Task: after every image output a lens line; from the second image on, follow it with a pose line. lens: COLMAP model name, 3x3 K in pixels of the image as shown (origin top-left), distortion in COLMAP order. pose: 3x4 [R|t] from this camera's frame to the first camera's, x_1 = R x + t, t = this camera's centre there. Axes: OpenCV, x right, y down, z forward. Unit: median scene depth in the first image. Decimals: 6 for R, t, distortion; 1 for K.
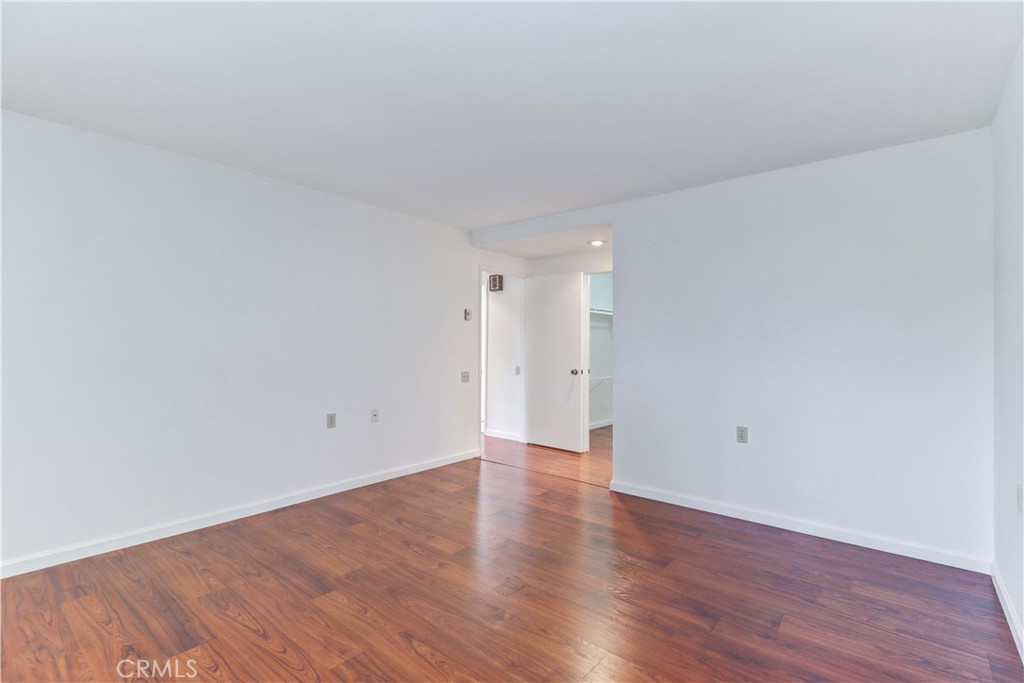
lens RADIAL K [[474.4, 0, 509.0], [0, 474.4, 344.6], [0, 0, 1]] dist [0.016521, -0.009099]
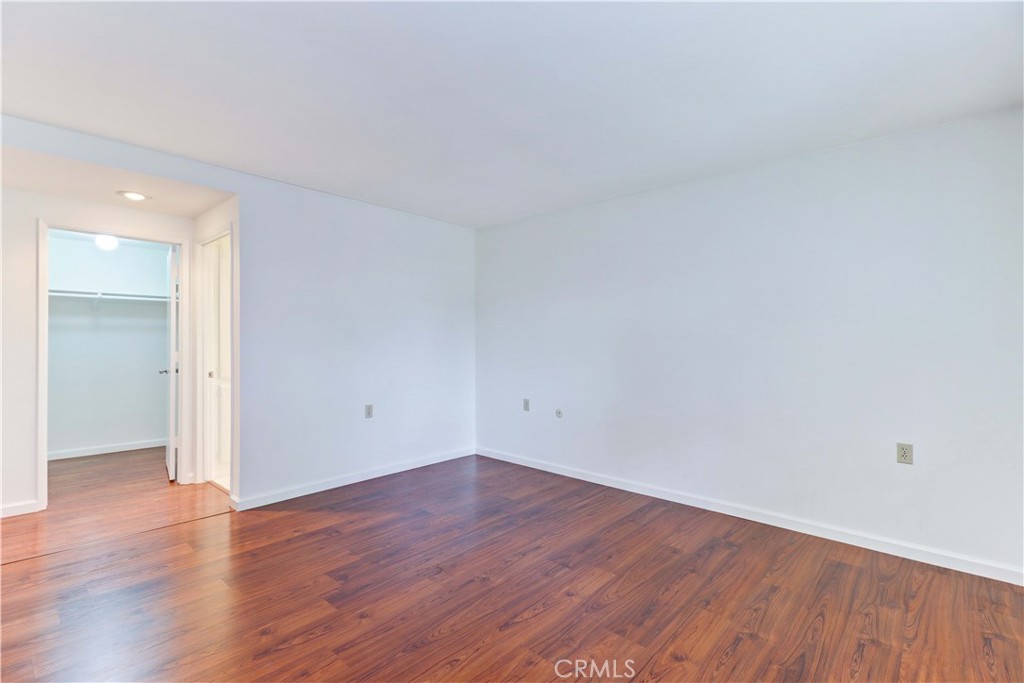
lens RADIAL K [[474.4, 0, 509.1], [0, 474.4, 335.3], [0, 0, 1]] dist [0.016521, -0.009099]
pose [[0.072786, -0.009342, 0.997304, -0.831348], [0.010156, 0.999911, 0.008625, -0.021111], [-0.997296, 0.009501, 0.072874, 0.609522]]
